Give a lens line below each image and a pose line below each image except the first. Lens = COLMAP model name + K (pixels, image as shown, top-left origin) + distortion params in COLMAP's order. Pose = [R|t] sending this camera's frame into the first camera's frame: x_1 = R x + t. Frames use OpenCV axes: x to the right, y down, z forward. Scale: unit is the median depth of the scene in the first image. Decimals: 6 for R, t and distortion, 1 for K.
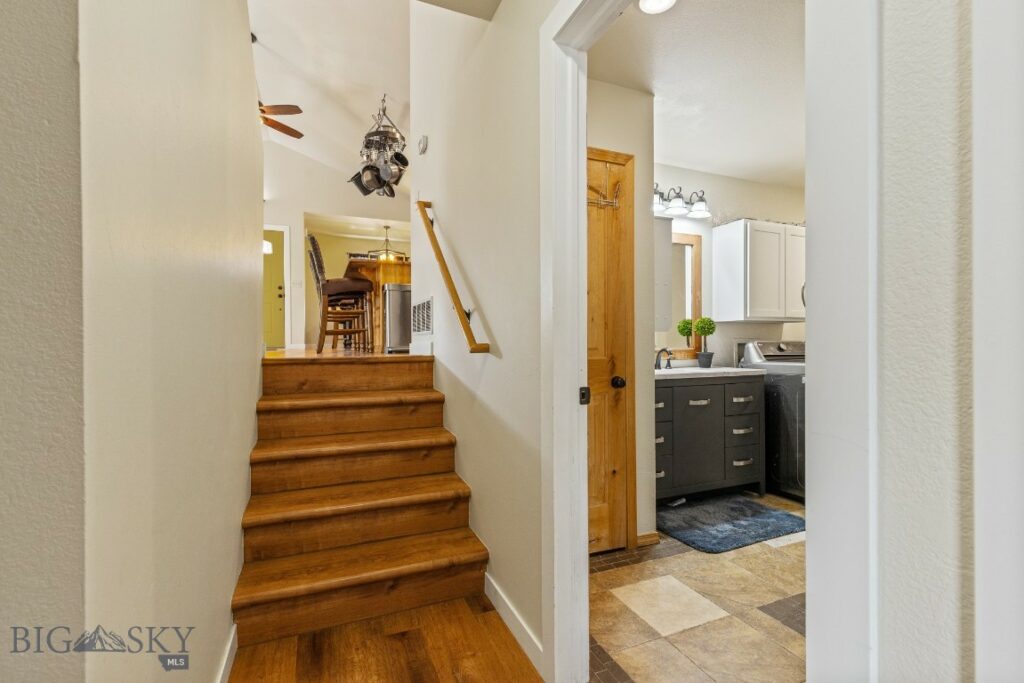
lens RADIAL K [[462.1, 0, 509.8], [0, 462.1, 344.0], [0, 0, 1]] dist [0.009832, -0.000944]
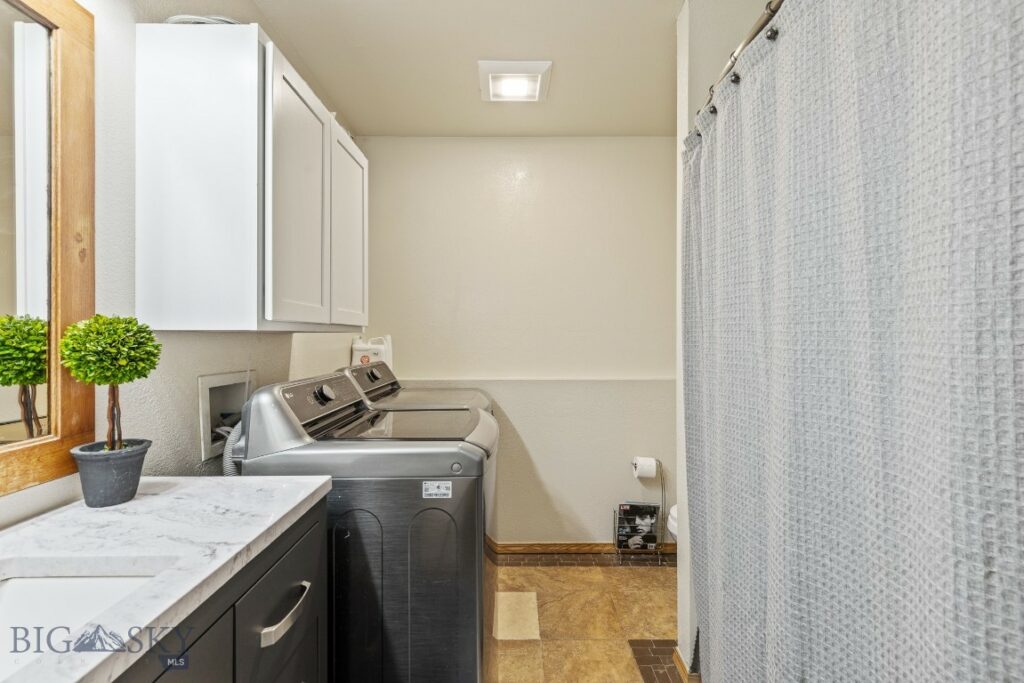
lens RADIAL K [[462.1, 0, 511.6], [0, 462.1, 338.9], [0, 0, 1]] dist [0.009832, -0.000944]
pose [[0.391635, -0.001151, 0.920120, 0.259876], [0.005425, 0.999985, -0.001059, -0.042315], [-0.920105, 0.005407, 0.391635, 0.671667]]
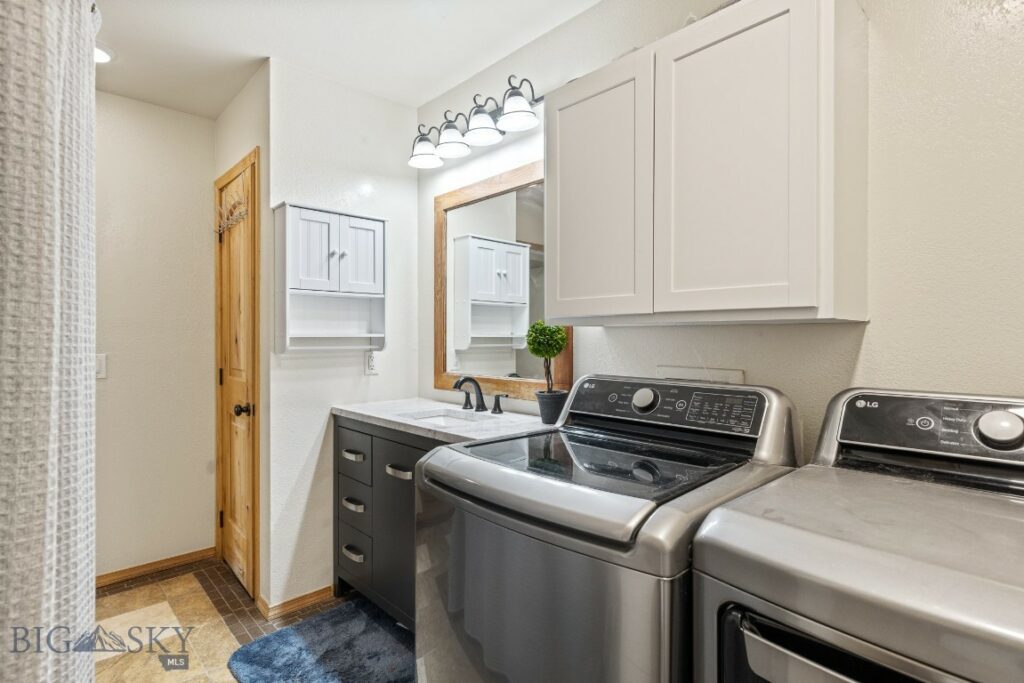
lens RADIAL K [[506.3, 0, 514.1], [0, 506.3, 339.6], [0, 0, 1]] dist [0.003424, 0.000275]
pose [[0.357548, 0.002885, -0.933890, 0.945234], [-0.004940, 0.999987, 0.001197, -0.038627], [0.933882, 0.004186, 0.357557, 0.799176]]
